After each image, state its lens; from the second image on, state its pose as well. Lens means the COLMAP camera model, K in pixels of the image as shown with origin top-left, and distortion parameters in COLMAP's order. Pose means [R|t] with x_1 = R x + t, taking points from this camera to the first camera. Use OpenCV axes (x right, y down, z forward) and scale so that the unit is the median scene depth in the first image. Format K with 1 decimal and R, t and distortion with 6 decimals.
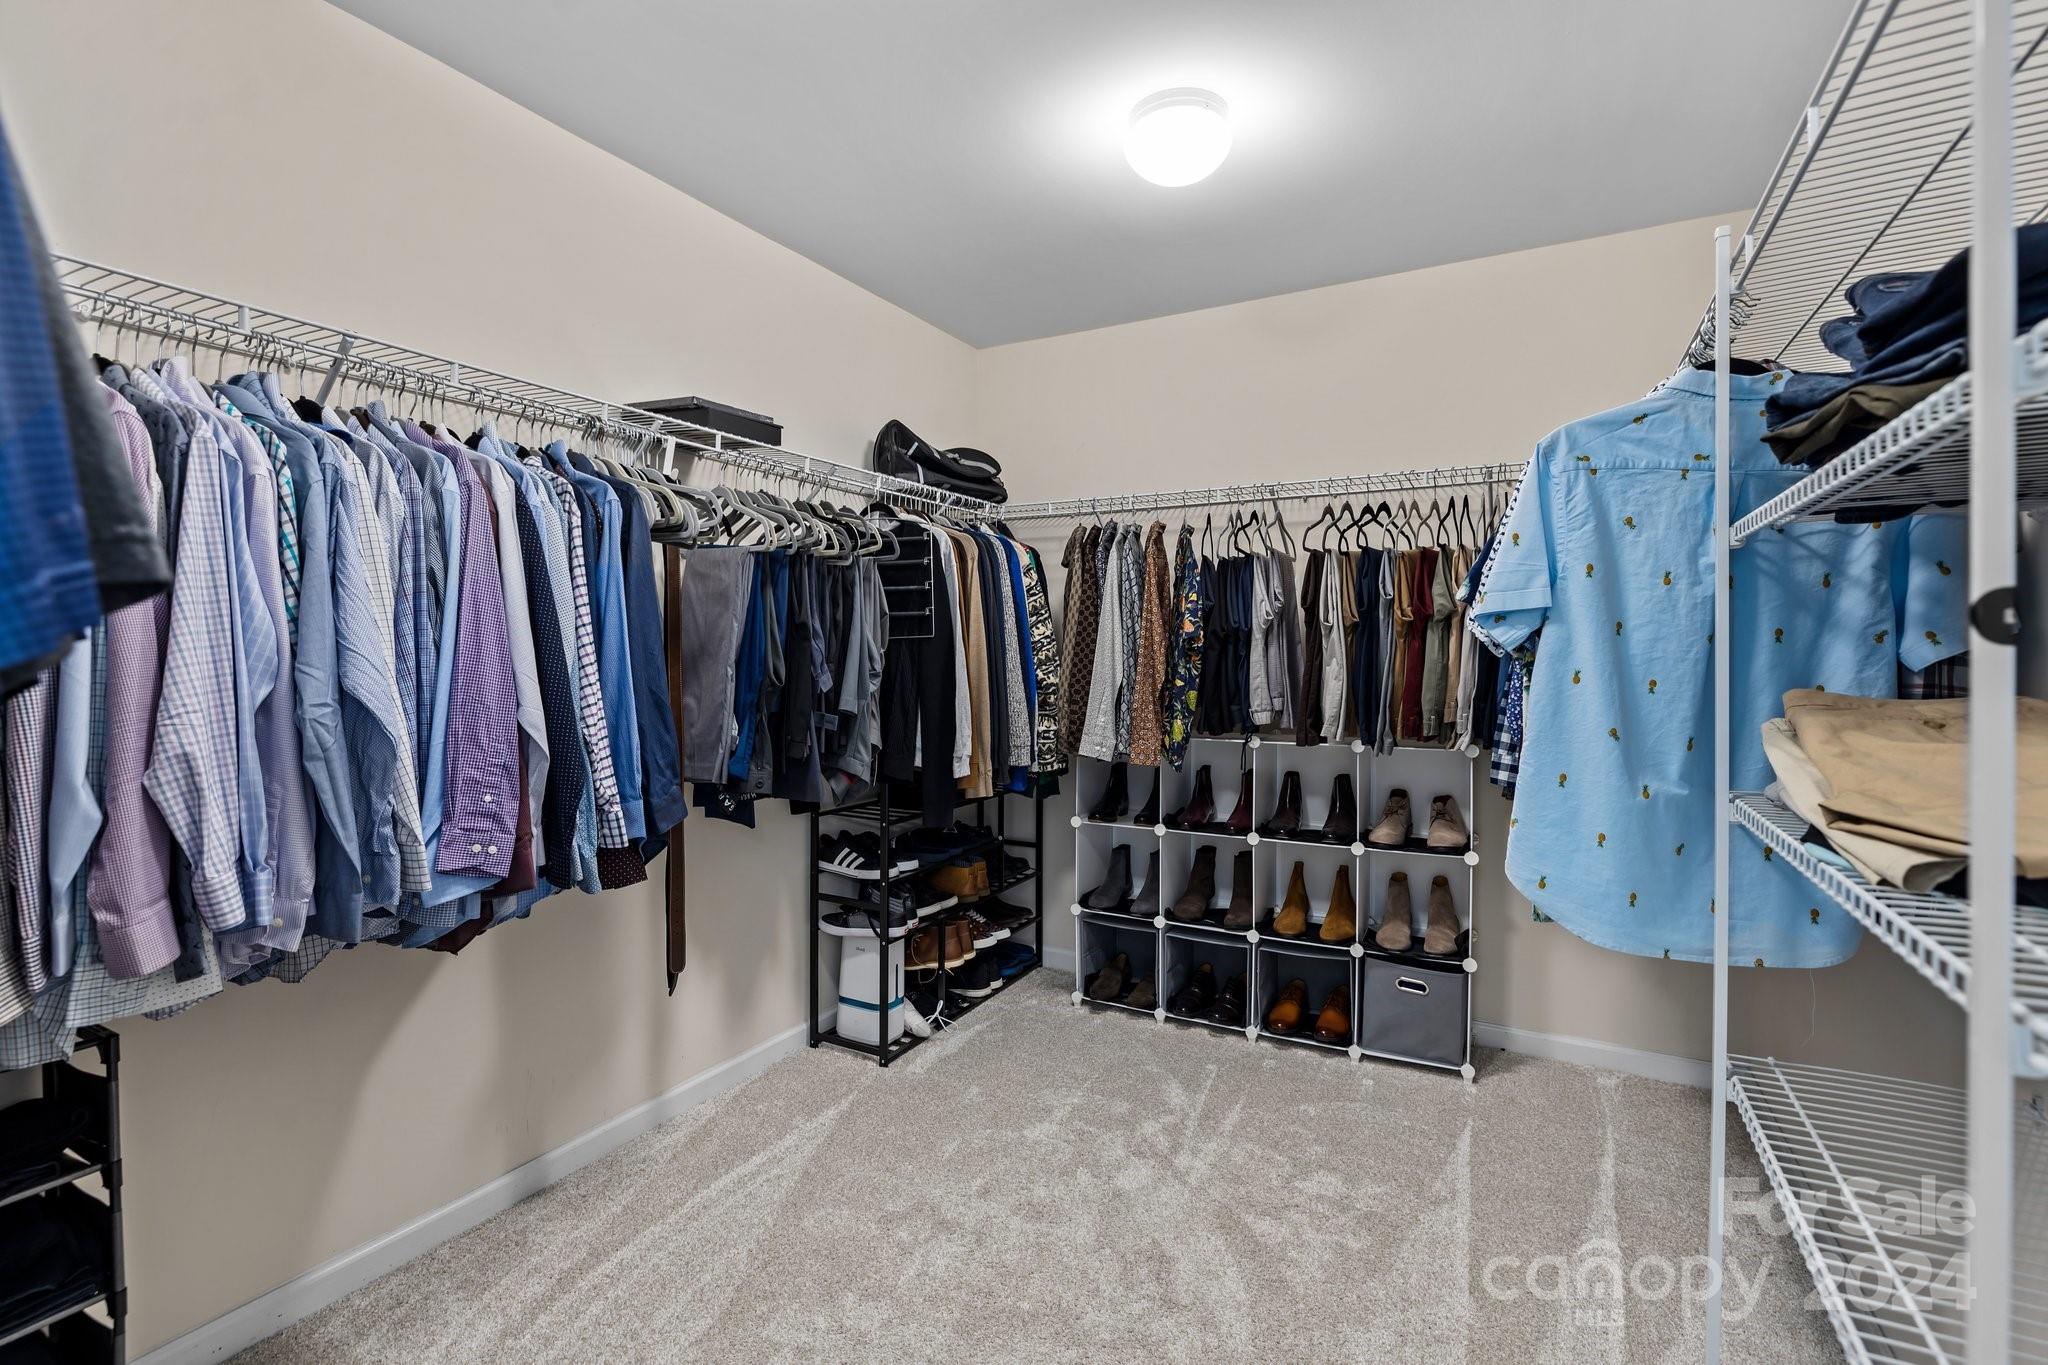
lens RADIAL K [[930.5, 0, 1022.1], [0, 930.5, 674.6], [0, 0, 1]] dist [-0.006866, -0.000318]
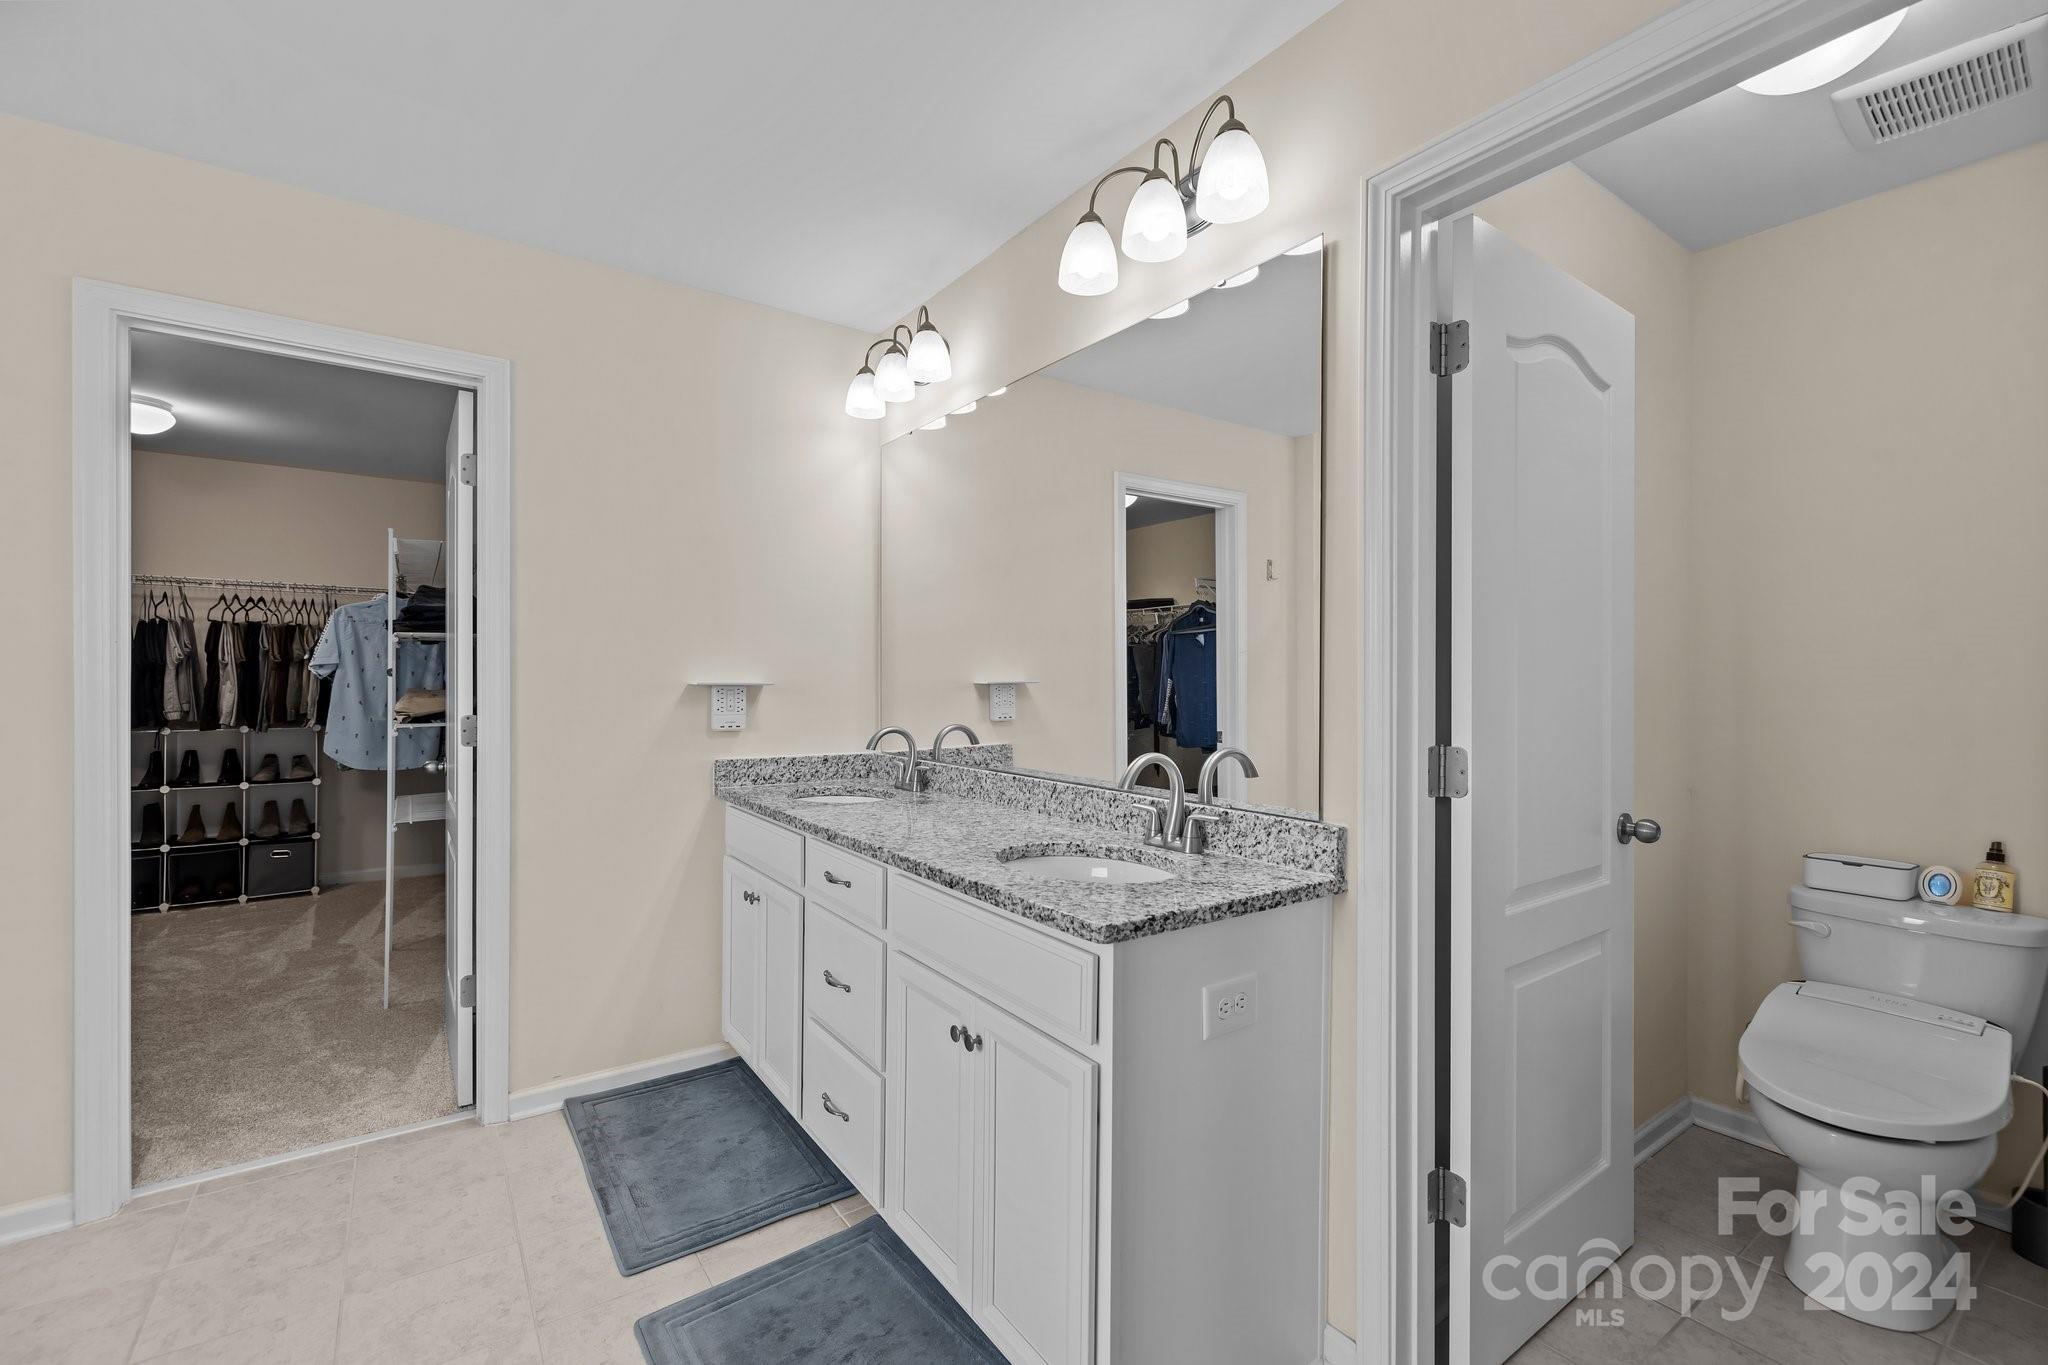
lens RADIAL K [[870.4, 0, 1022.2], [0, 870.4, 676.4], [0, 0, 1]] dist [-0.003204, -0.000103]
pose [[0.437357, 0.009166, 0.899241, -0.492063], [0.017939, 0.999660, -0.018914, 0.031925], [-0.899109, 0.024404, 0.437044, -1.093667]]
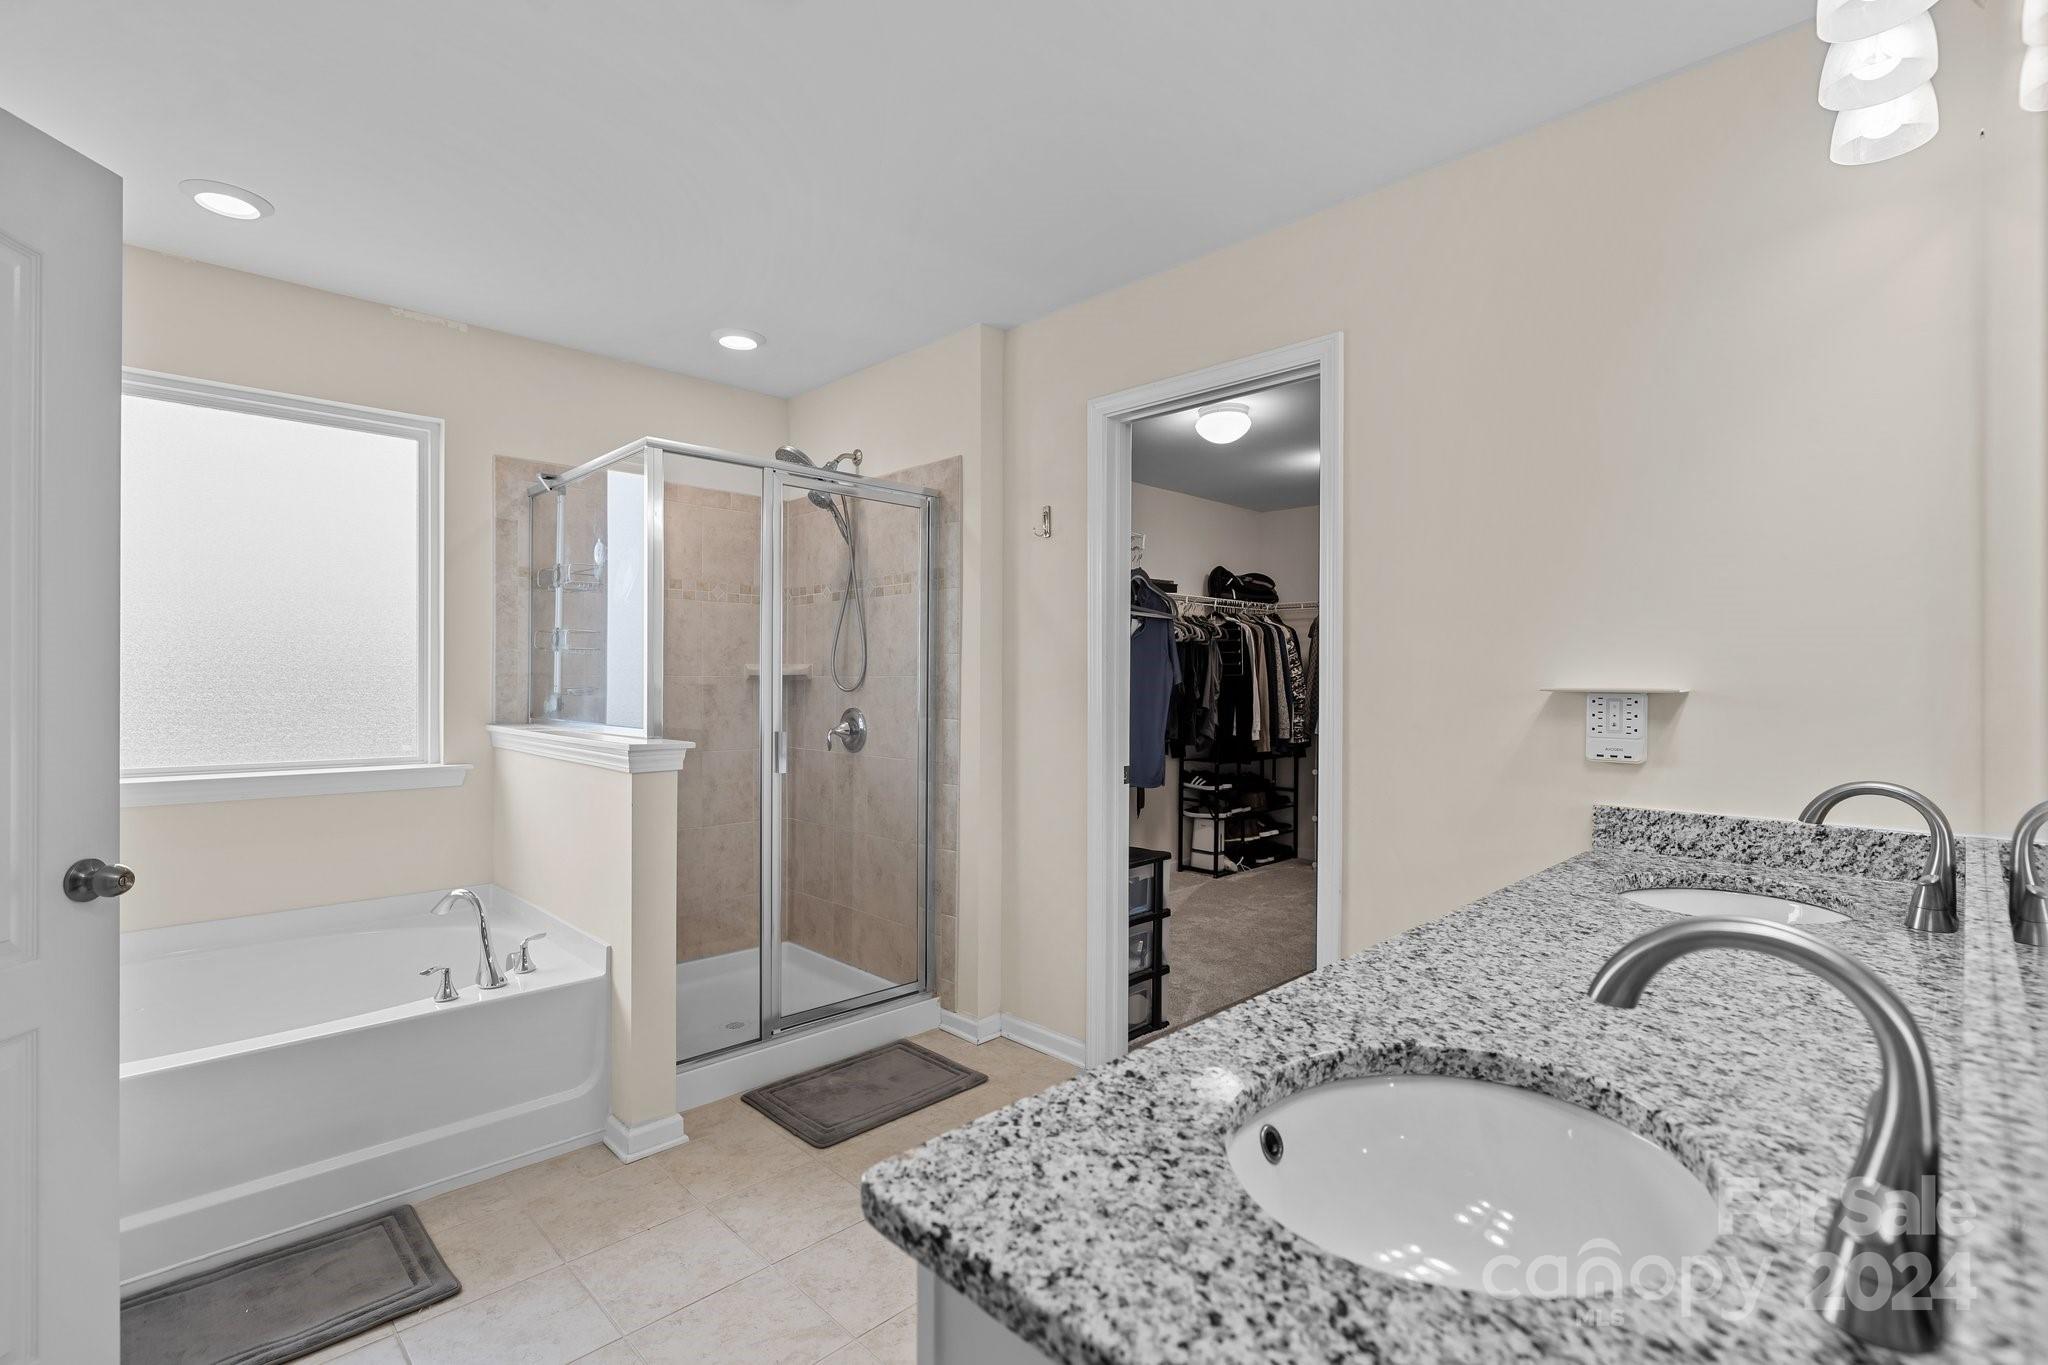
lens RADIAL K [[930.5, 0, 995.2], [0, 930.5, 684.4], [0, 0, 1]] dist [-0.006866, -0.000318]
pose [[0.952537, 0.003138, -0.304405, 0.014210], [-0.010143, 0.999719, -0.021435, 0.030640], [0.304253, 0.023505, 0.952301, -1.150075]]
